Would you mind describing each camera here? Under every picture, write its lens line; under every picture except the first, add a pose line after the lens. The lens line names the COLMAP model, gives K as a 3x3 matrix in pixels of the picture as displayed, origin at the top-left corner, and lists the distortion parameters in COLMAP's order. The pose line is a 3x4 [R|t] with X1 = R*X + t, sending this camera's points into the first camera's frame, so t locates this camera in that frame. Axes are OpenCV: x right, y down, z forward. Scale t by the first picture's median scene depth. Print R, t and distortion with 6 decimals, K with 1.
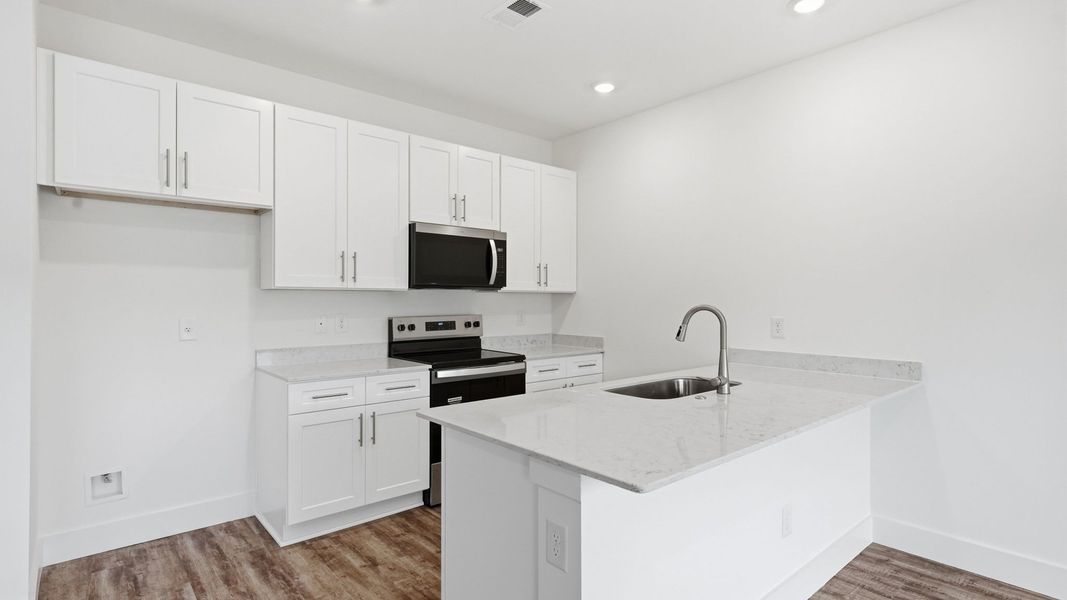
lens RADIAL K [[516.0, 0, 533.5], [0, 516.0, 300.0], [0, 0, 1]] dist [-0.001430, -0.000118]
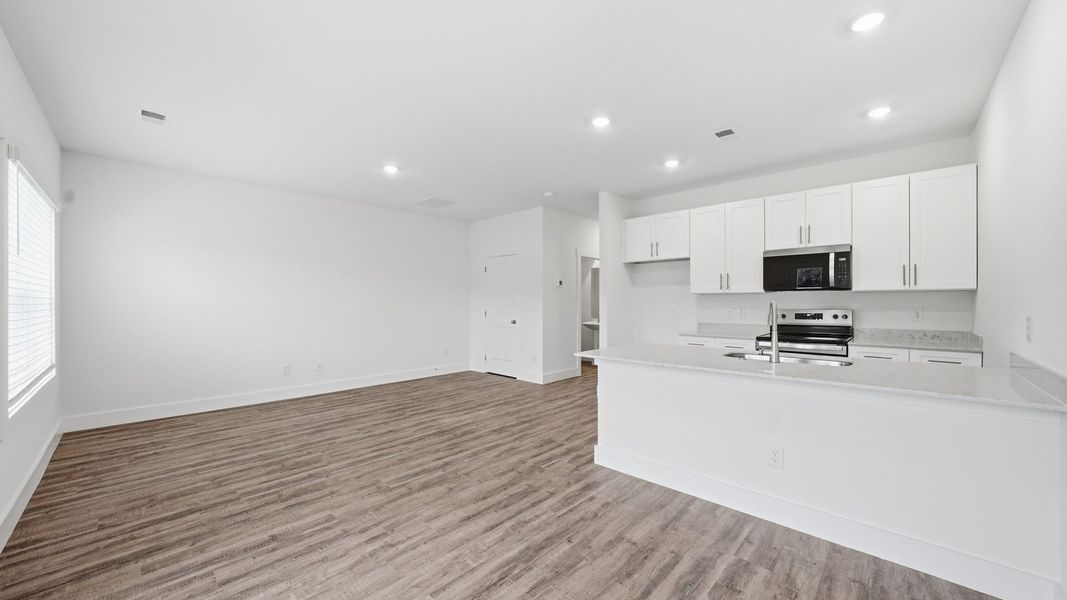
lens RADIAL K [[384.3, 0, 548.8], [0, 384.3, 299.0], [0, 0, 1]] dist [-0.009841, 0.000220]
pose [[0.128536, -0.007452, -0.991677, 0.845260], [0.003248, 0.999970, -0.007093, 0.007582], [0.991700, -0.002310, 0.128556, 0.155669]]
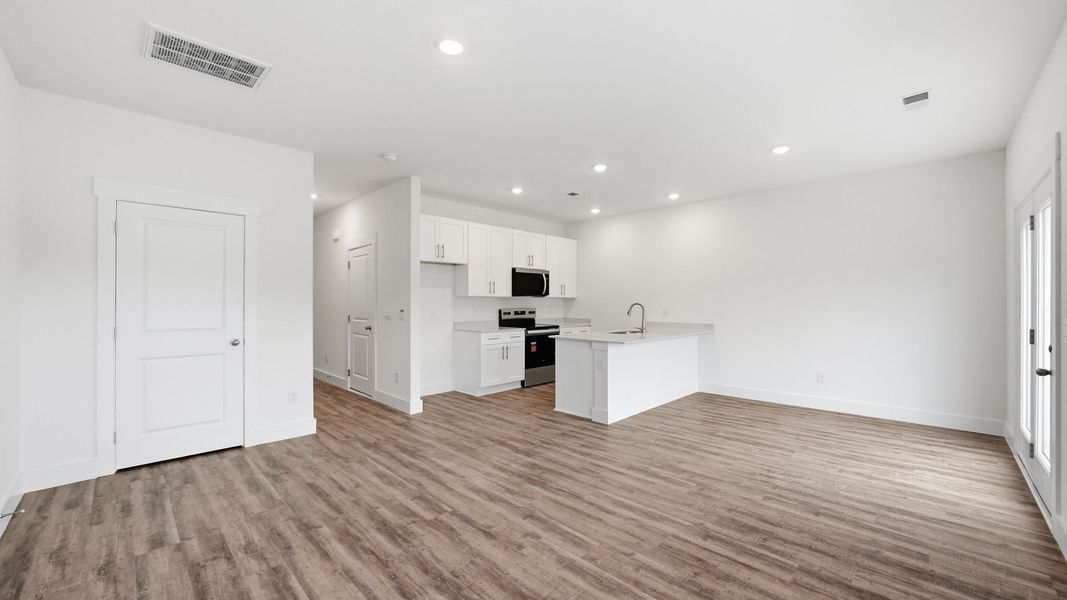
lens RADIAL K [[406.1, 0, 533.5], [0, 406.1, 300.0], [0, 0, 1]] dist [-0.012097, 0.000015]
pose [[0.997054, 0.000704, 0.076706, -0.274308], [-0.000290, 0.999985, -0.005406, 0.004365], [-0.076708, 0.005368, 0.997039, -0.794753]]
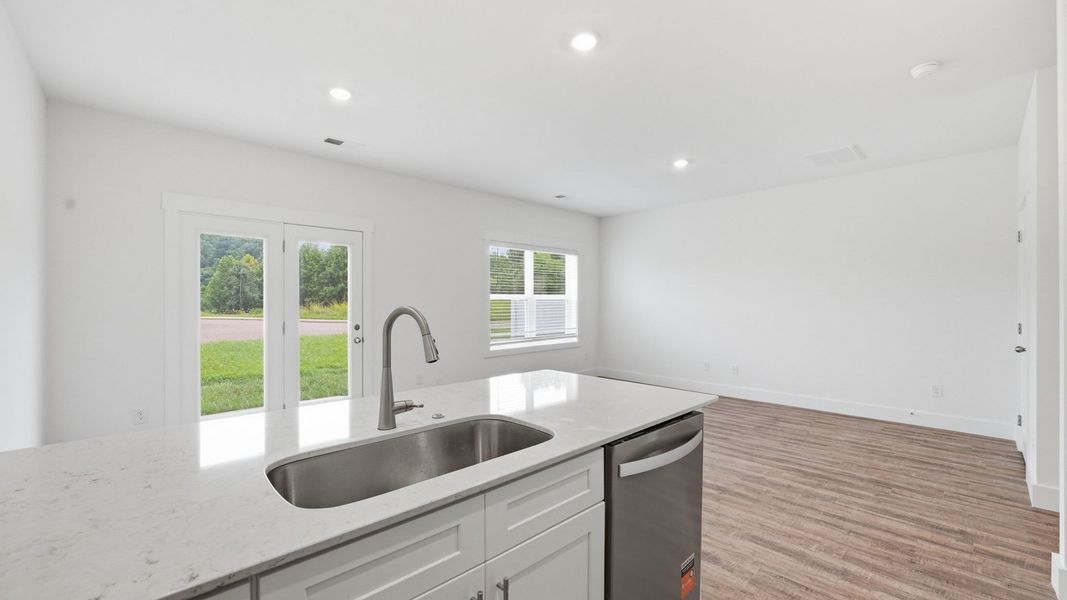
lens RADIAL K [[432.5, 0, 533.5], [0, 432.5, 300.0], [0, 0, 1]] dist [-0.019999, -0.000046]
pose [[-0.998822, 0.002201, -0.048470, 0.119516], [0.002516, 0.999976, -0.006443, 0.003374], [0.048455, -0.006557, -0.998804, 1.026980]]
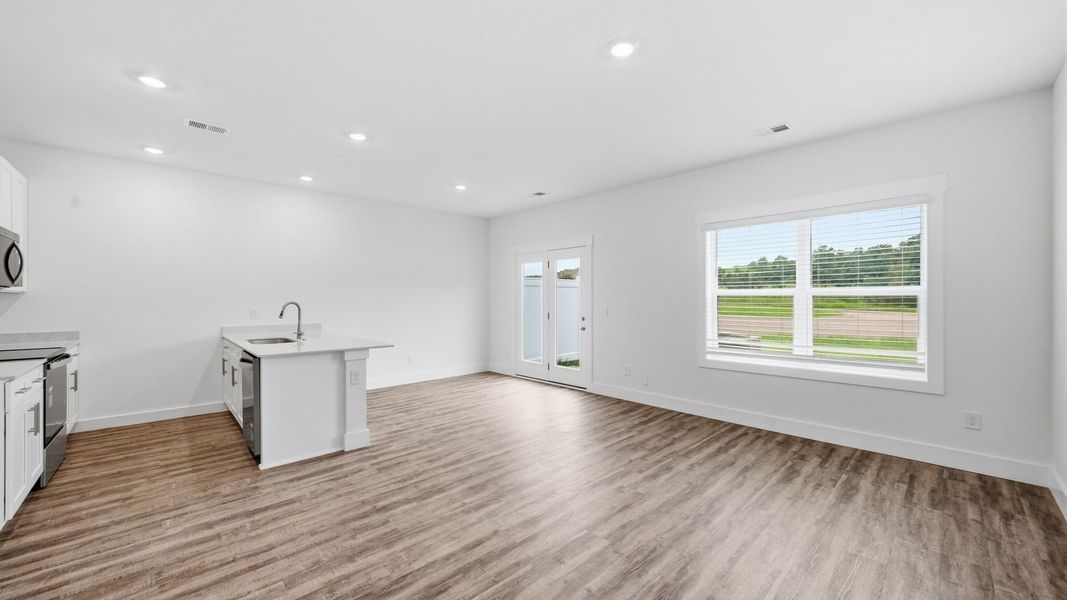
lens RADIAL K [[406.1, 0, 533.5], [0, 406.1, 300.0], [0, 0, 1]] dist [-0.012097, 0.000015]
pose [[-0.037304, -0.000711, 0.999304, -0.970905], [0.000444, 1.000000, 0.000728, 0.002380], [-0.999304, 0.000471, -0.037304, -0.003146]]
